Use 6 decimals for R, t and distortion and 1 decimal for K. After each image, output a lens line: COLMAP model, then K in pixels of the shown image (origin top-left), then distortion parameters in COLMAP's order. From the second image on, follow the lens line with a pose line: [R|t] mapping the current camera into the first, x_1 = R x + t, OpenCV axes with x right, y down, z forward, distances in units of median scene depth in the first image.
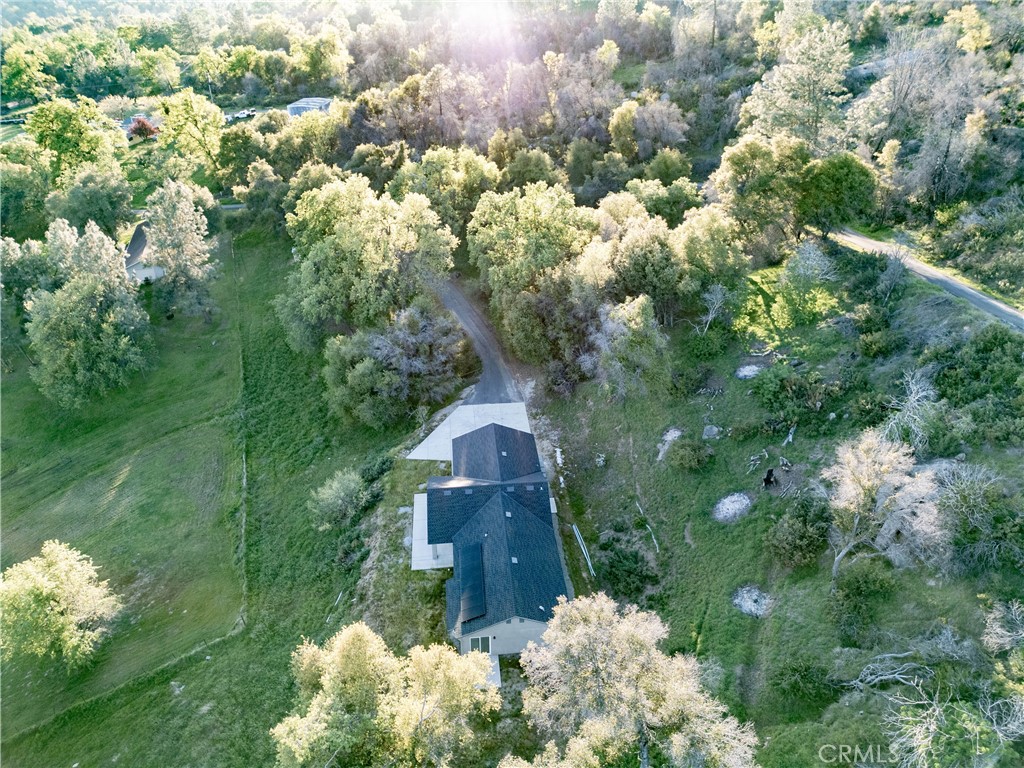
lens RADIAL K [[717.1, 0, 511.7], [0, 717.1, 379.8], [0, 0, 1]] dist [0.081594, -0.084022]
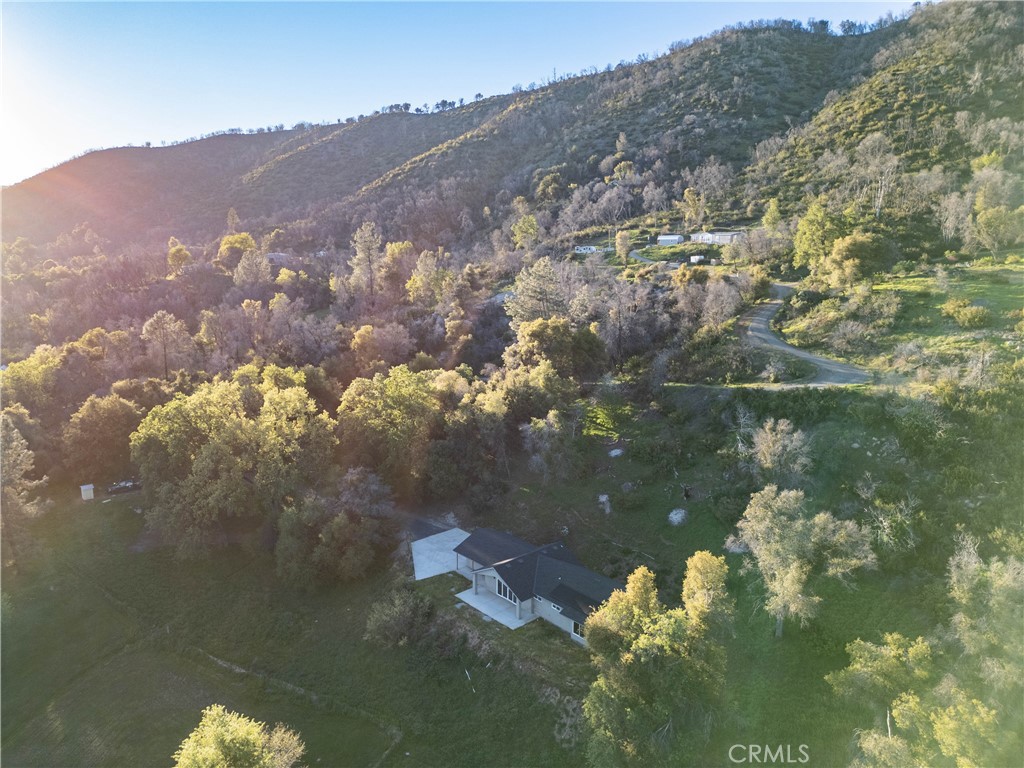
lens RADIAL K [[717.1, 0, 511.7], [0, 717.1, 379.8], [0, 0, 1]] dist [0.081594, -0.084022]
pose [[0.803460, -0.103900, 0.586223, -0.512715], [0.299317, 0.921660, -0.246884, 0.111733], [-0.514647, 0.373828, 0.771616, -0.056561]]
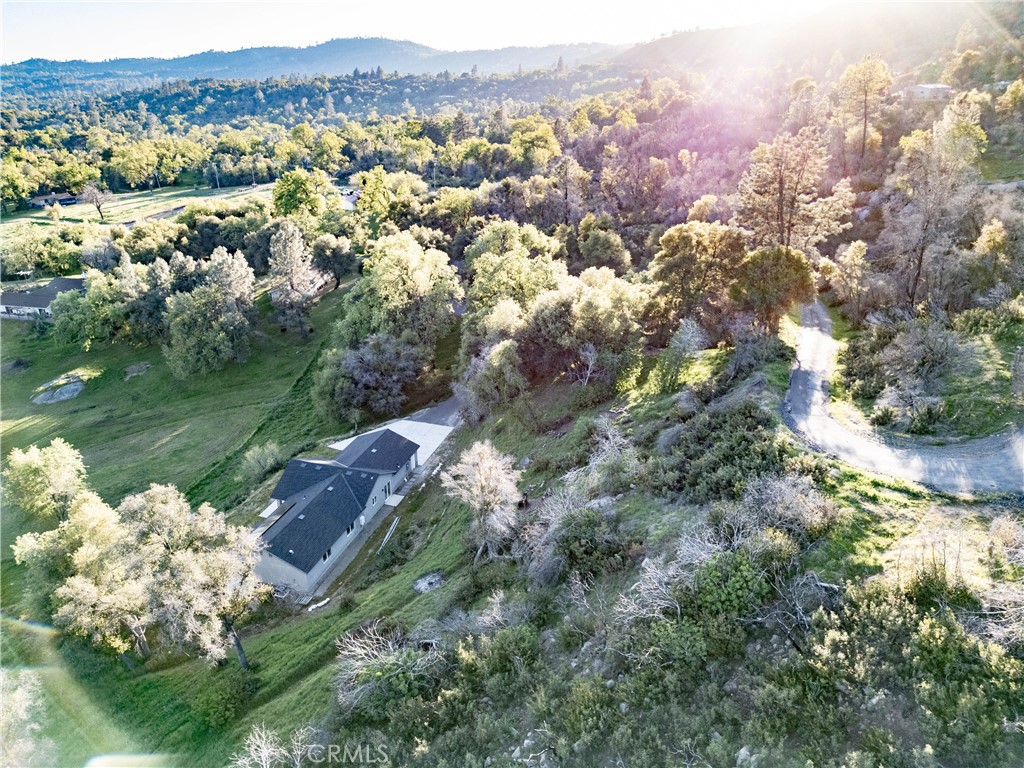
lens RADIAL K [[717.1, 0, 511.7], [0, 717.1, 379.8], [0, 0, 1]] dist [0.081594, -0.084022]
pose [[0.920925, 0.157853, -0.356342, 0.439912], [-0.199413, 0.976409, -0.082827, 0.029570], [0.334861, 0.147336, 0.930677, -0.046169]]
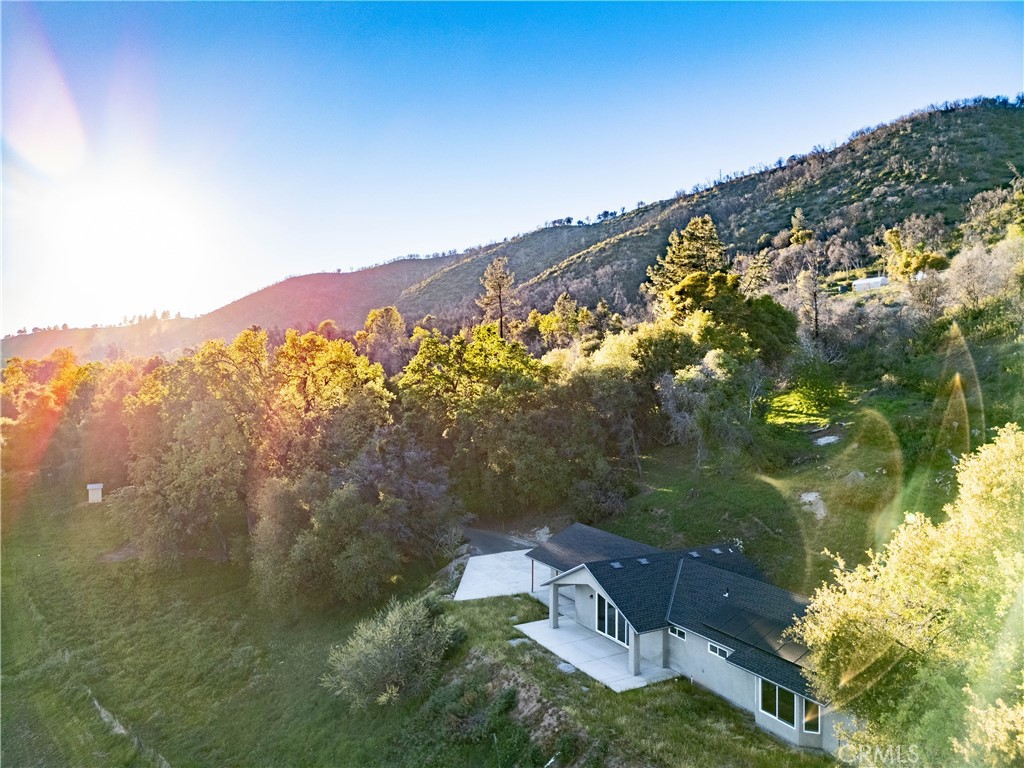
lens RADIAL K [[717.1, 0, 511.7], [0, 717.1, 379.8], [0, 0, 1]] dist [0.081594, -0.084022]
pose [[0.915856, 0.003324, 0.401494, -0.273683], [0.198794, 0.865042, -0.460633, 0.187596], [-0.348840, 0.501688, 0.791593, 0.305362]]
